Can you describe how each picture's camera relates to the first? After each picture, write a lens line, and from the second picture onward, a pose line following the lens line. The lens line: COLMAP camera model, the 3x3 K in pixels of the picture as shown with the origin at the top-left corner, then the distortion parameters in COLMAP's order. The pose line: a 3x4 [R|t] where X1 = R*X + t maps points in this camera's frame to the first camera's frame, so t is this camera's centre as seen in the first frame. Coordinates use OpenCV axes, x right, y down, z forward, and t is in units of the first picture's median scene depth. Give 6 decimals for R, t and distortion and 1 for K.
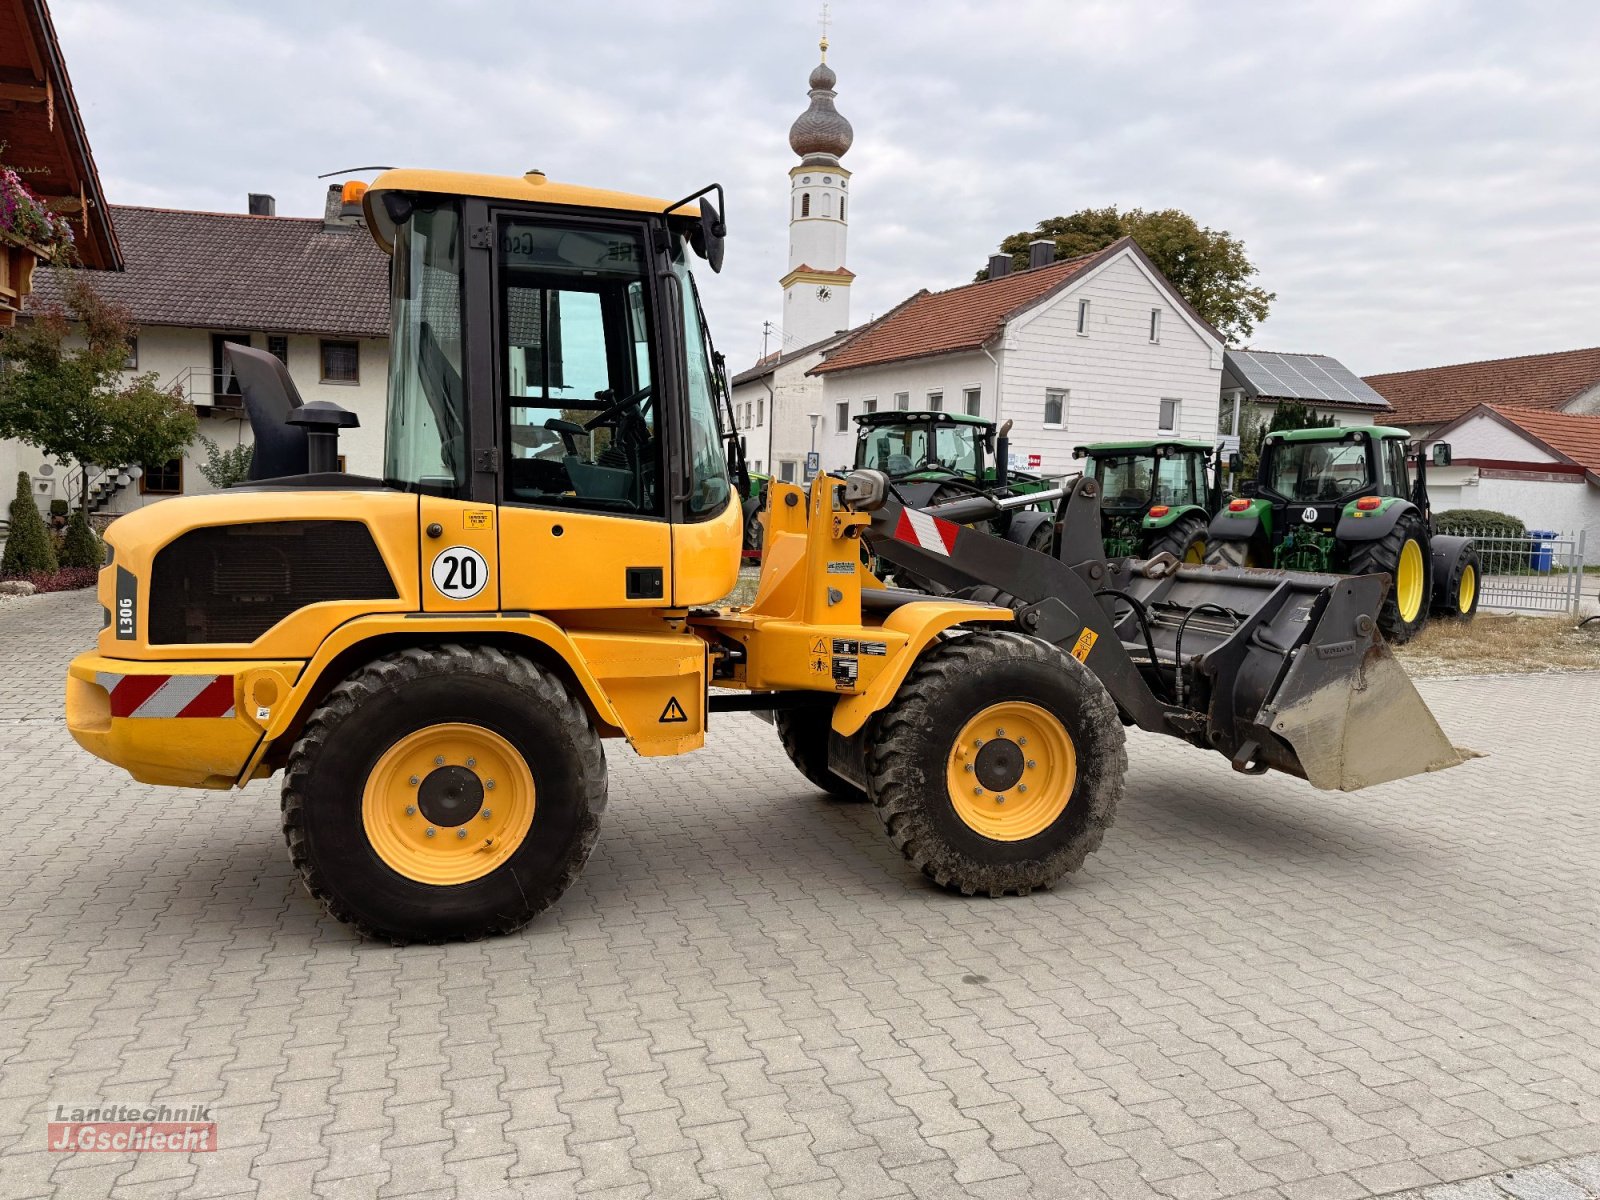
lens RADIAL K [[1113.4, 0, 792.0], [0, 1113.4, 596.2], [0, 0, 1]] dist [0.046075, -0.056250]
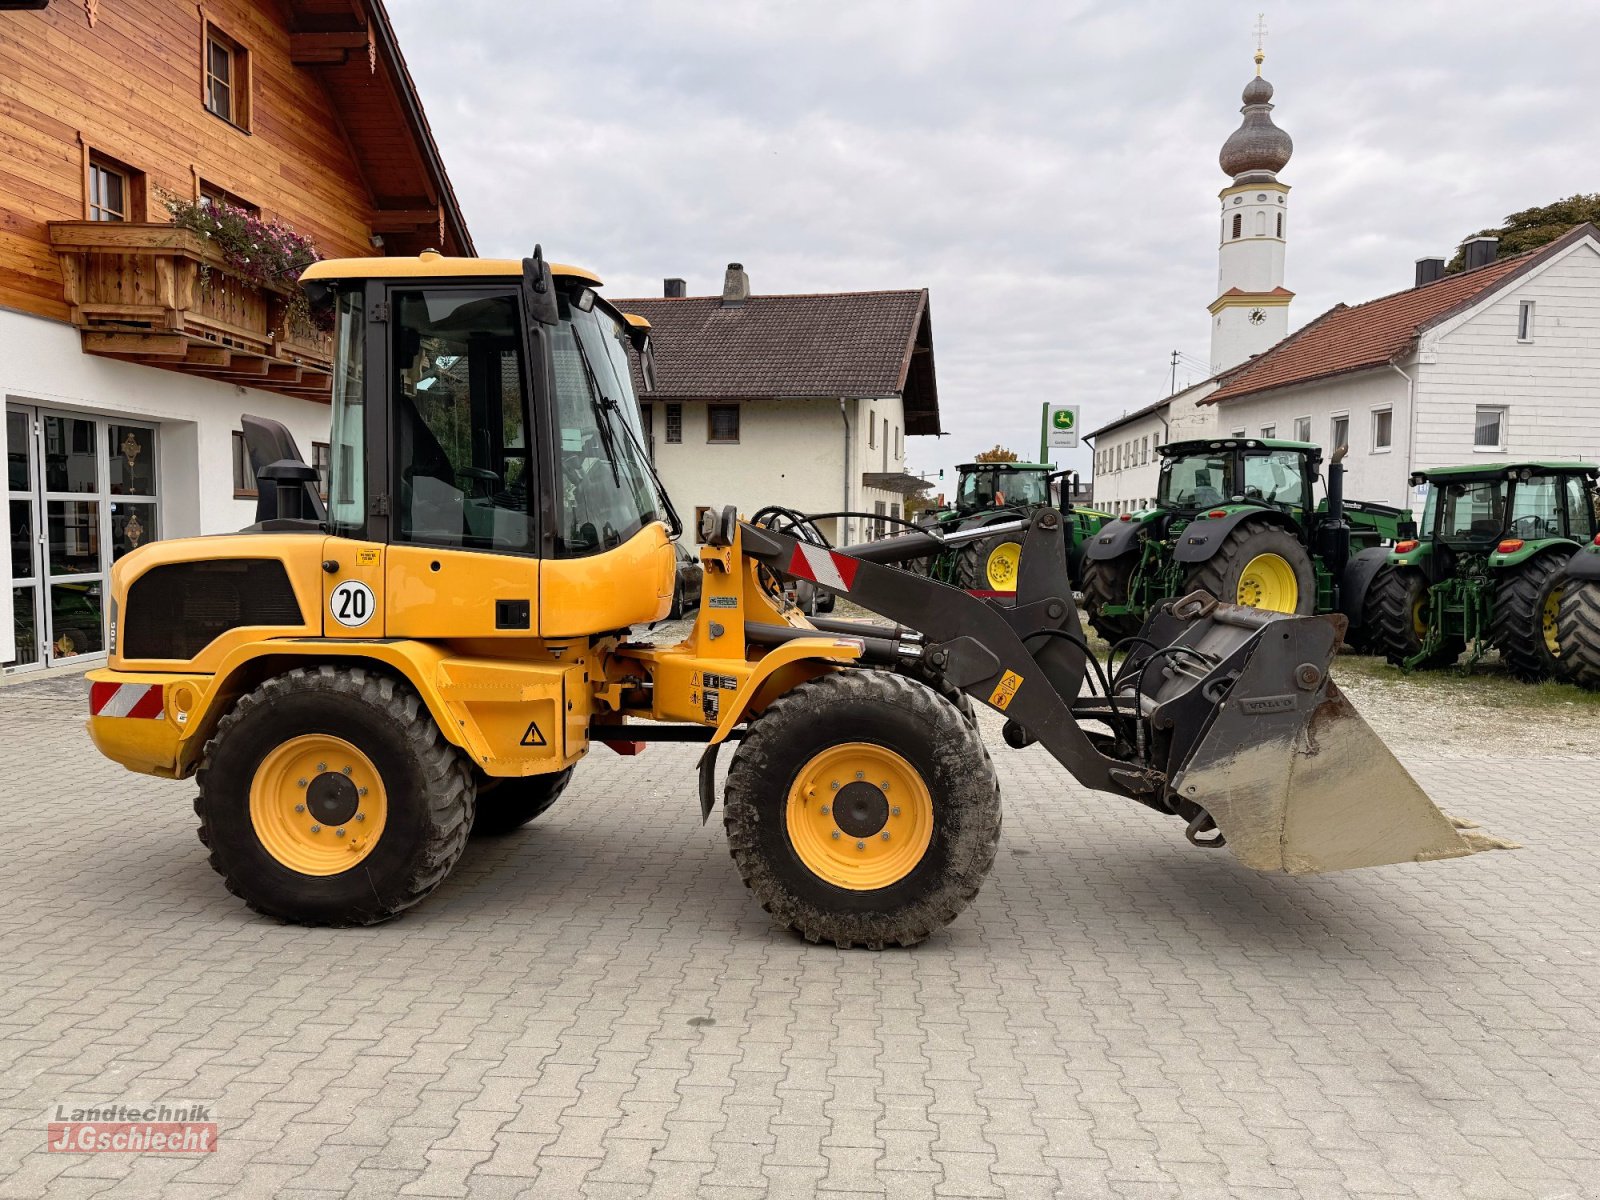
lens RADIAL K [[1110.5, 0, 800.0], [0, 1110.5, 600.0], [0, 0, 1]] dist [0.042308, -0.046241]
pose [[0.930620, 0.005161, -0.365951, 0.499961], [-0.018144, 0.999322, -0.032048, 0.003393], [0.365537, 0.036465, 0.930082, 0.092642]]
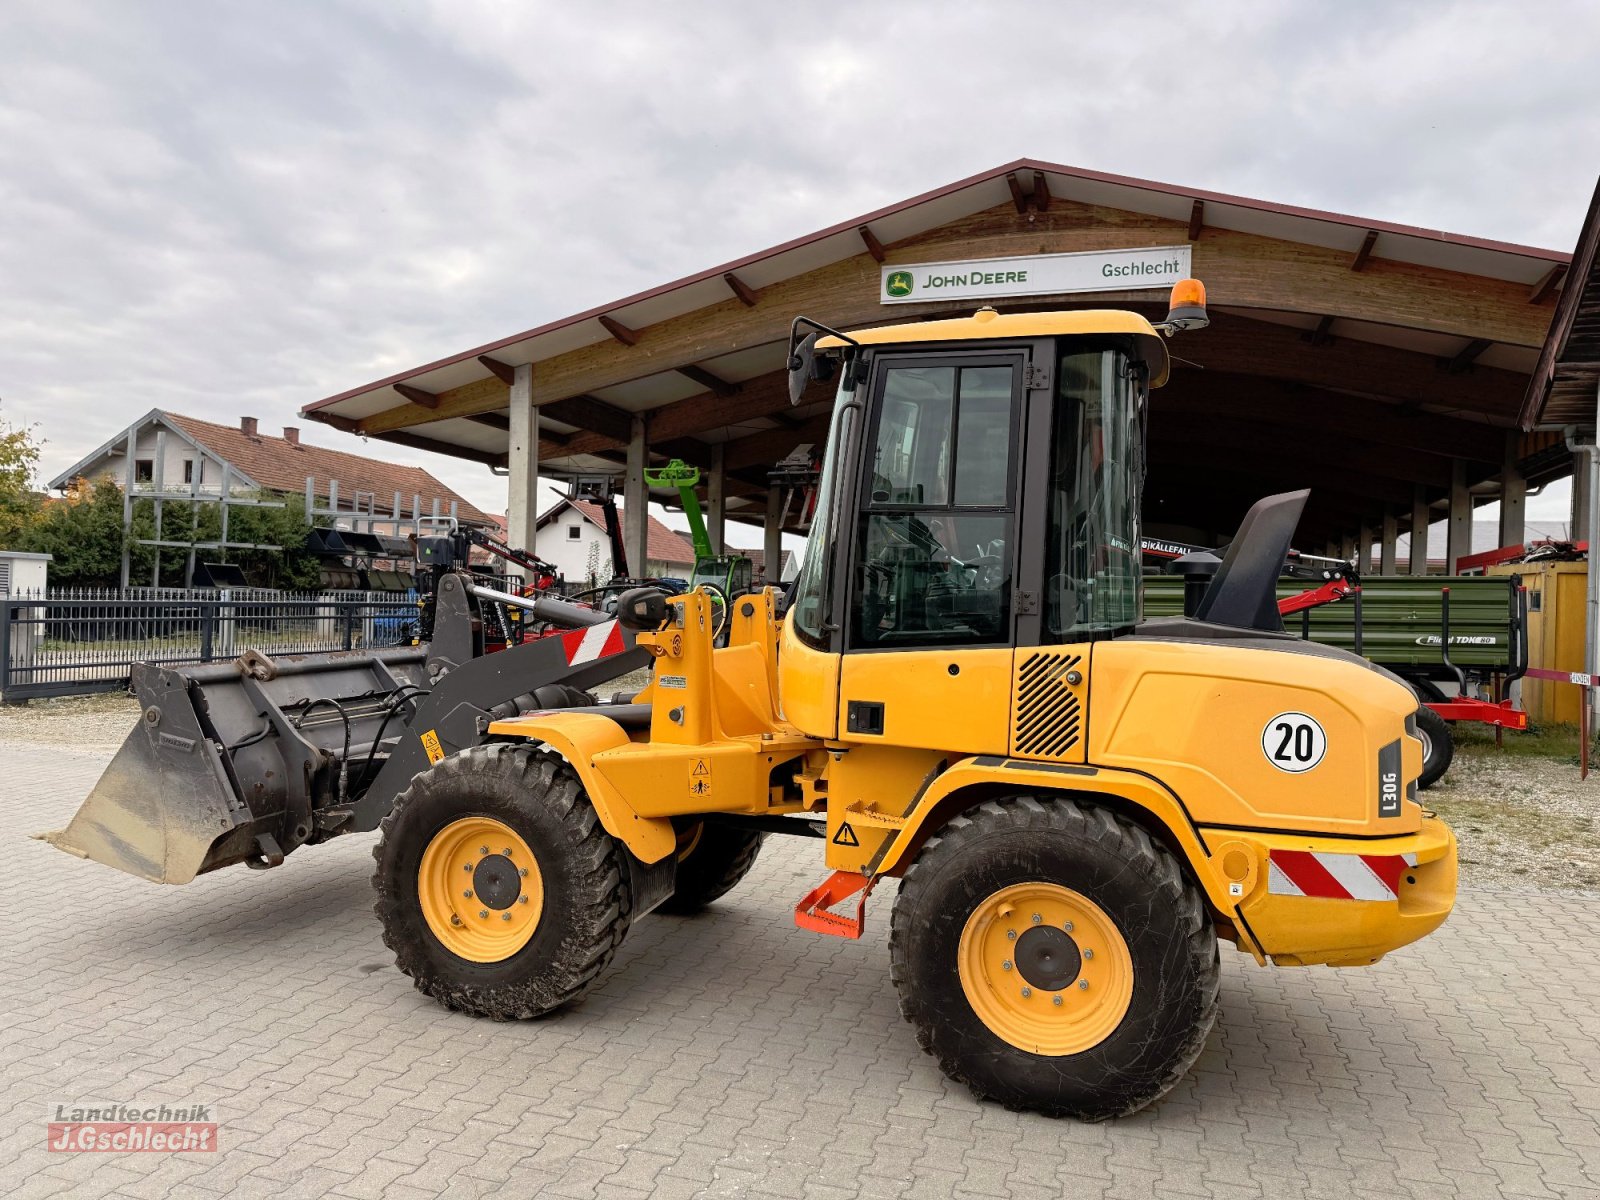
lens RADIAL K [[1115.9, 0, 798.3], [0, 1115.9, 611.2], [0, 0, 1]] dist [0.054489, -0.068393]
pose [[-0.827765, -0.059090, 0.557955, -0.675613], [-0.003090, 0.994904, 0.100780, -0.215435], [-0.561067, 0.081698, -0.823729, 2.031489]]
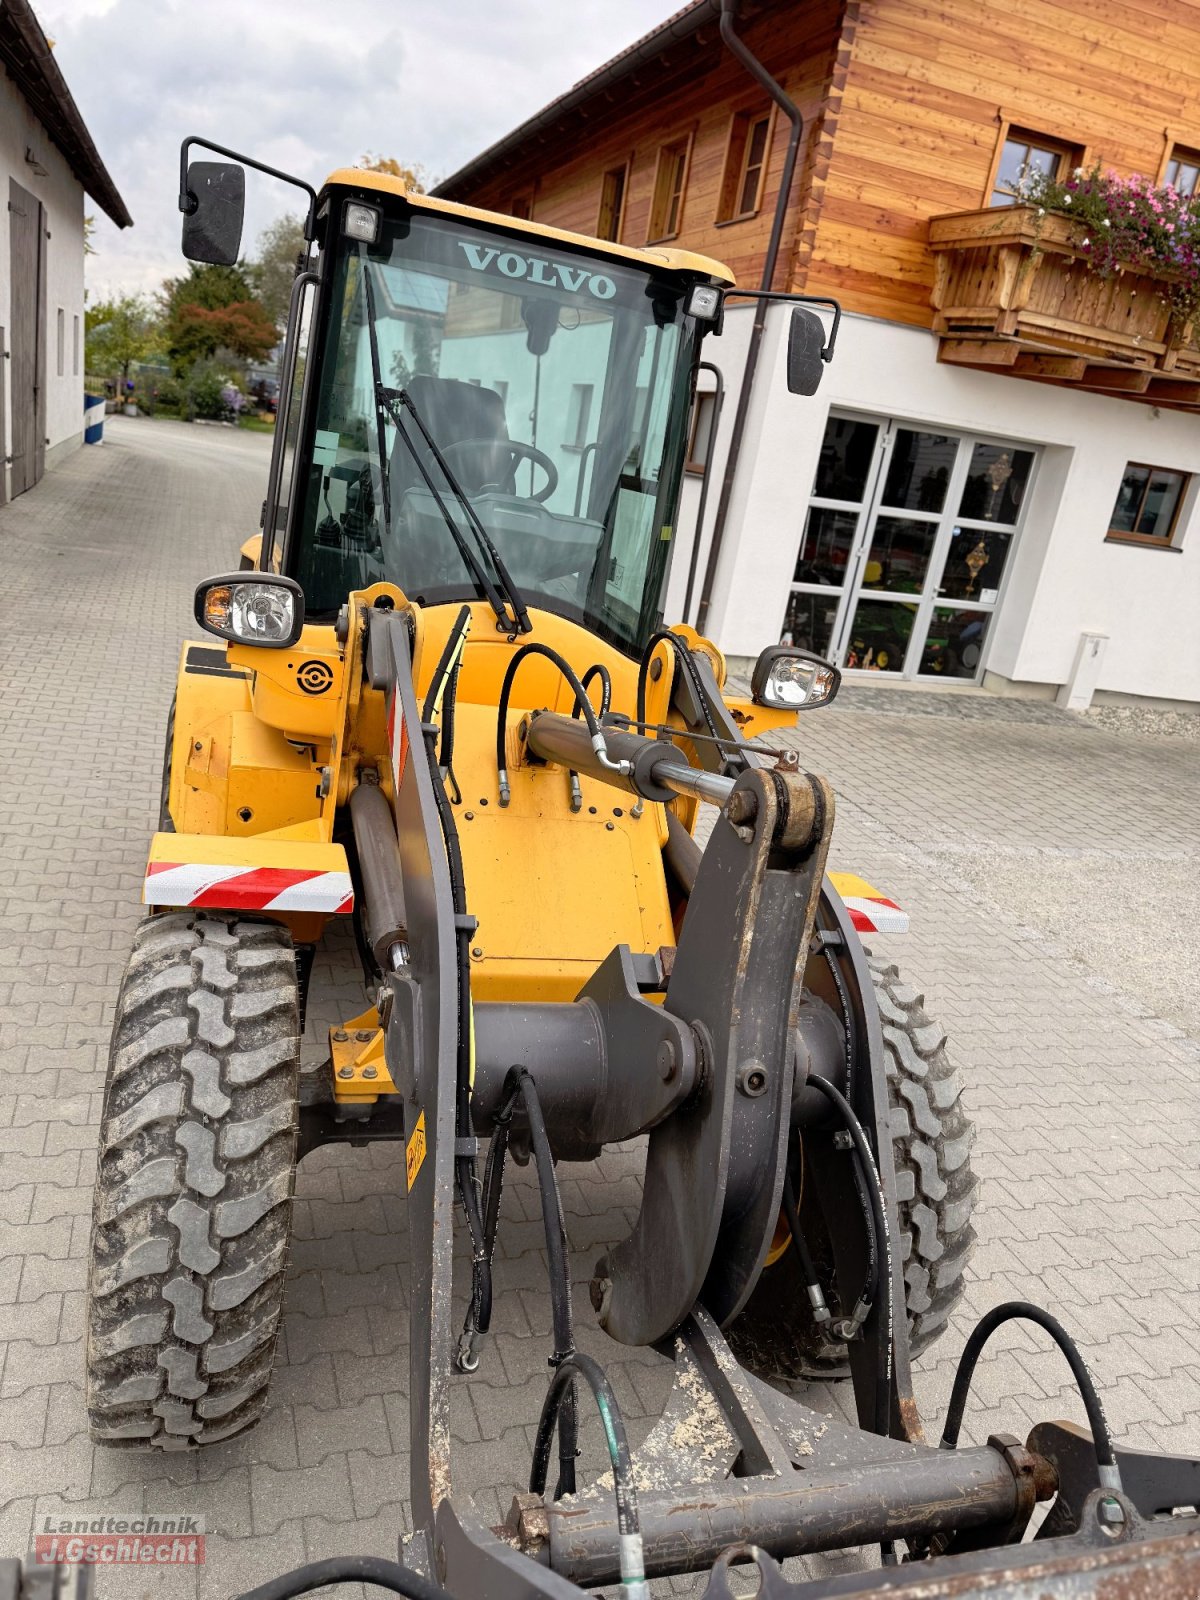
lens RADIAL K [[1132.3, 0, 592.8], [0, 1132.3, 814.6], [0, 0, 1]] dist [-0.007422, -0.001411]
pose [[0.027591, 0.294051, -0.955392, 0.670246], [-0.245249, 0.928535, 0.278702, -0.204141], [0.969068, 0.226619, 0.097734, 1.135361]]
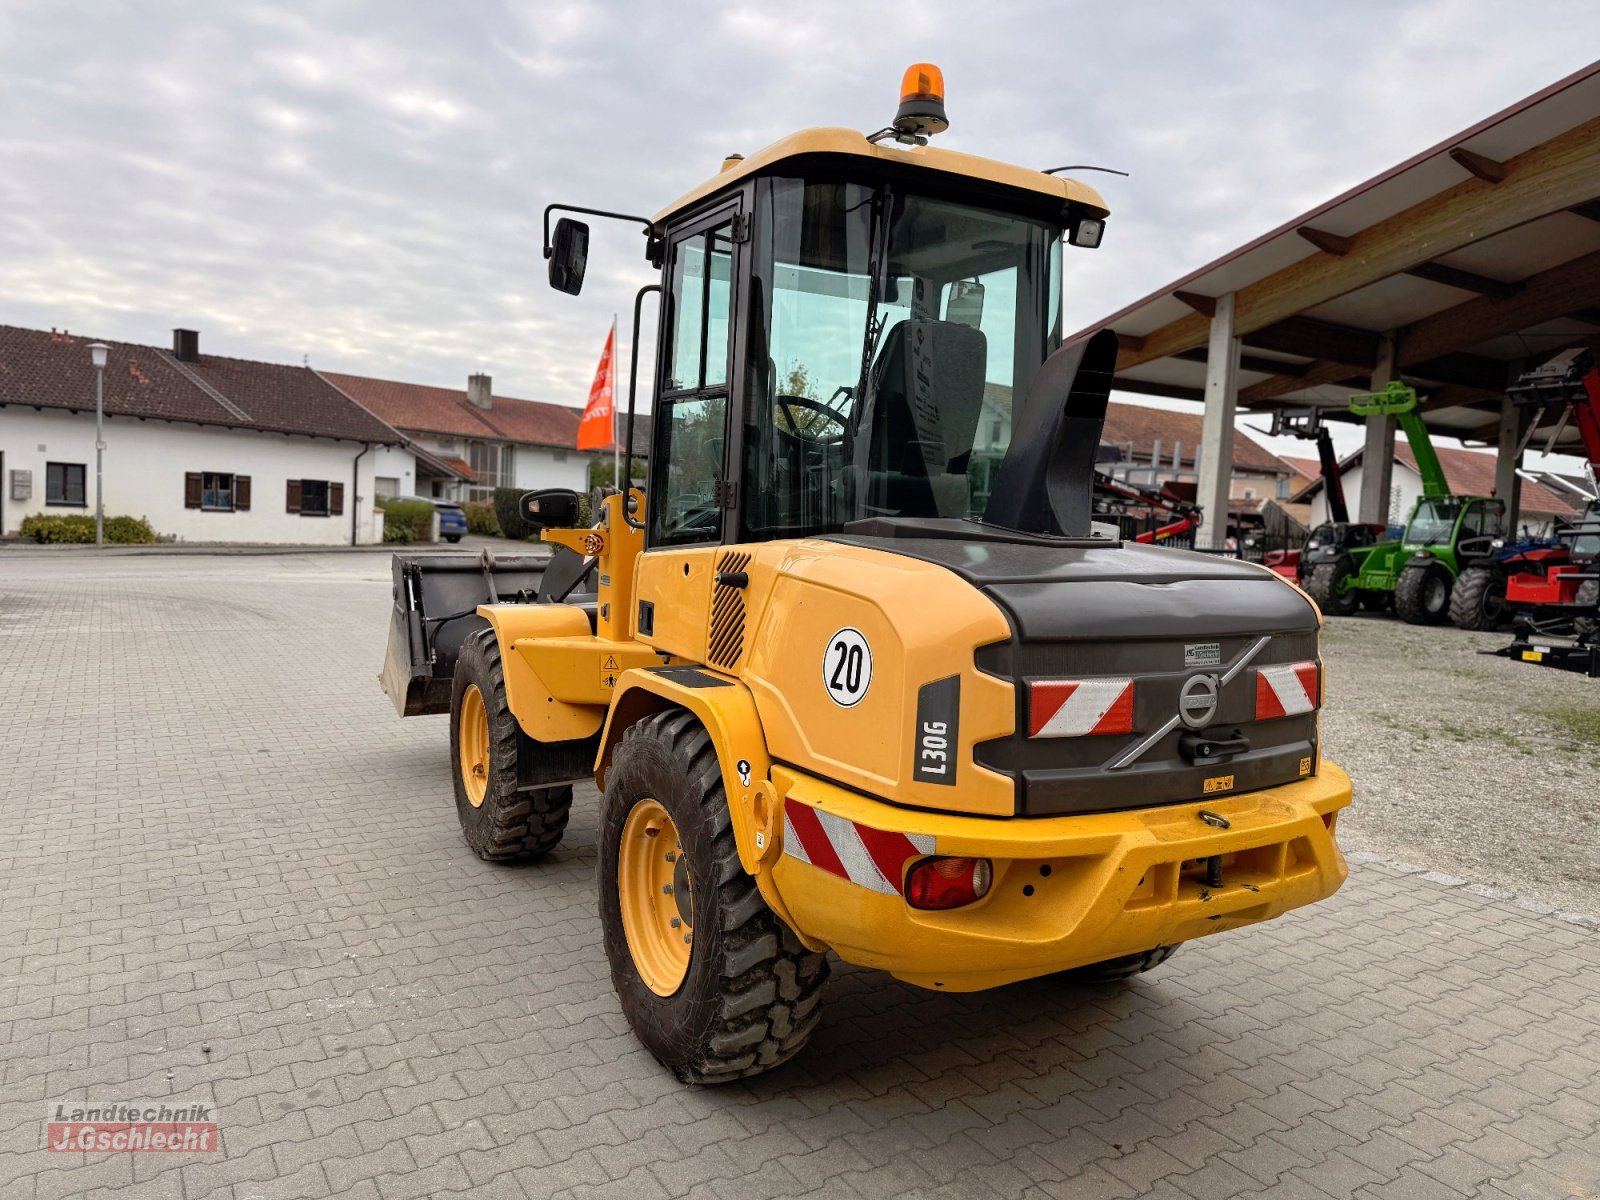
lens RADIAL K [[1113.4, 0, 792.0], [0, 1113.4, 596.2], [0, 0, 1]] dist [0.046075, -0.056250]
pose [[-0.246572, -0.104899, 0.963430, -1.096105], [0.036160, 0.992437, 0.117312, -0.151398], [-0.968450, 0.063763, -0.240914, 1.344447]]
